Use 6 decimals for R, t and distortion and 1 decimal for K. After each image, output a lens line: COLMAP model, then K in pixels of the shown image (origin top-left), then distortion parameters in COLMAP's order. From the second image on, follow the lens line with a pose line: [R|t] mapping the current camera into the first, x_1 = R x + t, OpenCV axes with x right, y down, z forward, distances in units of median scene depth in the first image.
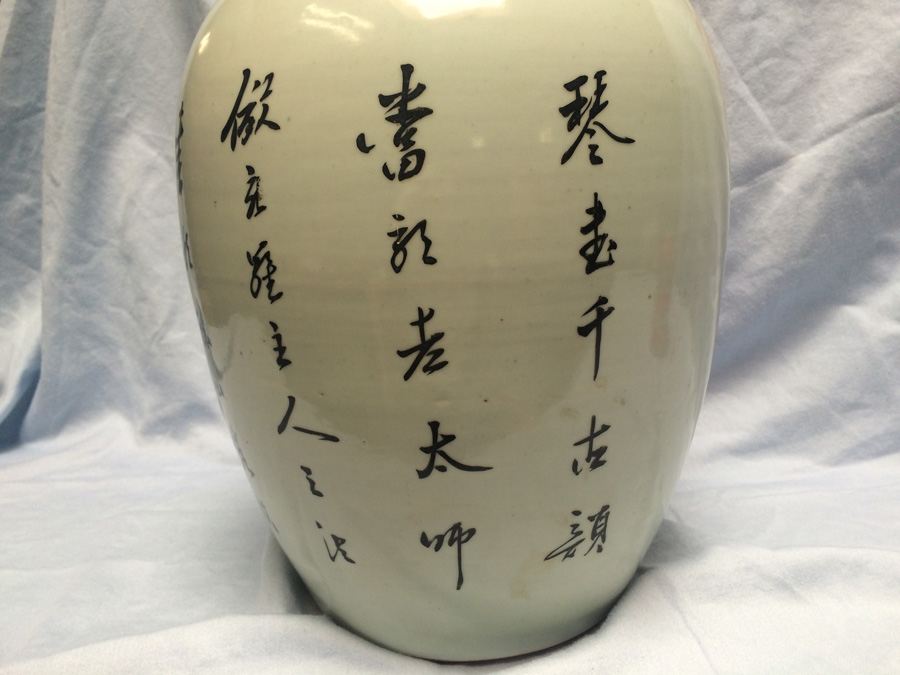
lens RADIAL K [[788.4, 0, 450.0], [0, 788.4, 337.5], [0, 0, 1]] dist [0.071846, -0.118858]
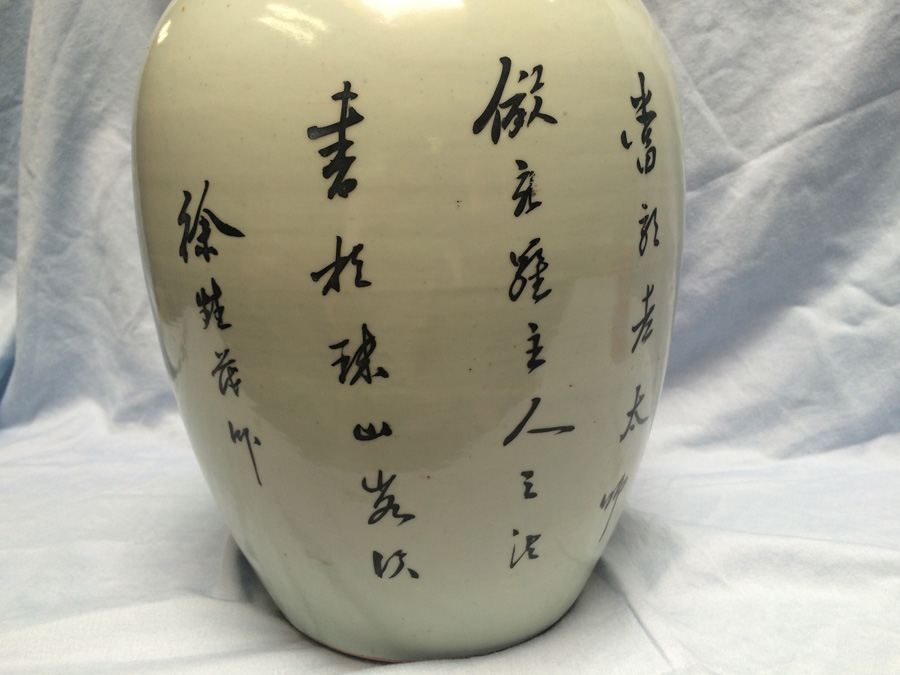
lens RADIAL K [[788.4, 0, 450.0], [0, 788.4, 337.5], [0, 0, 1]] dist [0.071846, -0.118858]
pose [[0.585400, -0.158355, 0.795129, -1.074702], [0.179906, 0.981661, 0.063051, -0.082760], [-0.790532, 0.106139, 0.603153, 0.515471]]
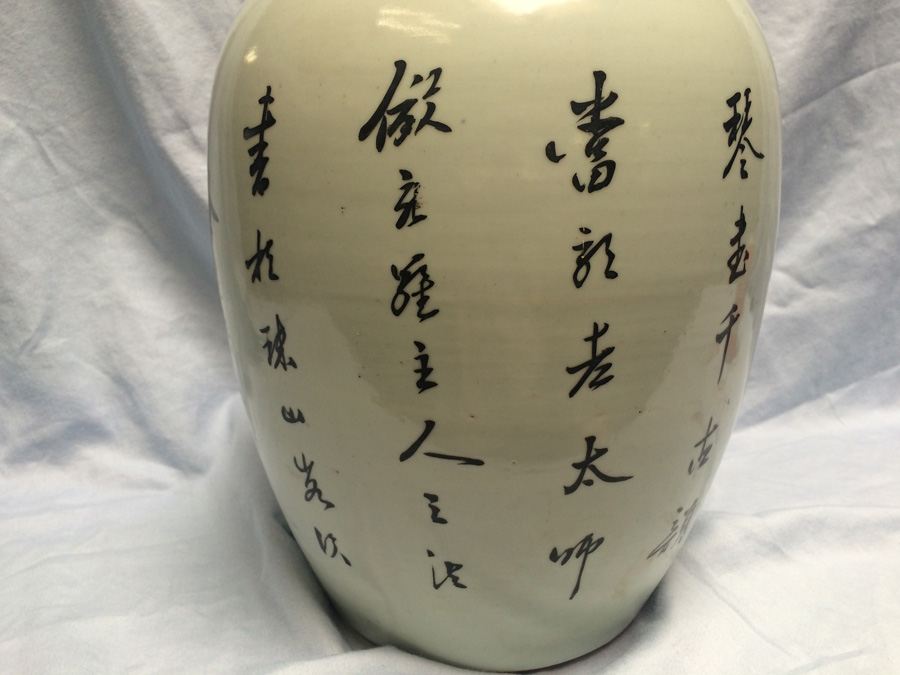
lens RADIAL K [[788.4, 0, 450.0], [0, 788.4, 337.5], [0, 0, 1]] dist [0.071846, -0.118858]
pose [[0.939876, -0.043396, 0.338747, -0.510463], [0.032102, 0.998728, 0.038875, -0.060115], [-0.340004, -0.025664, 0.940074, 0.137782]]
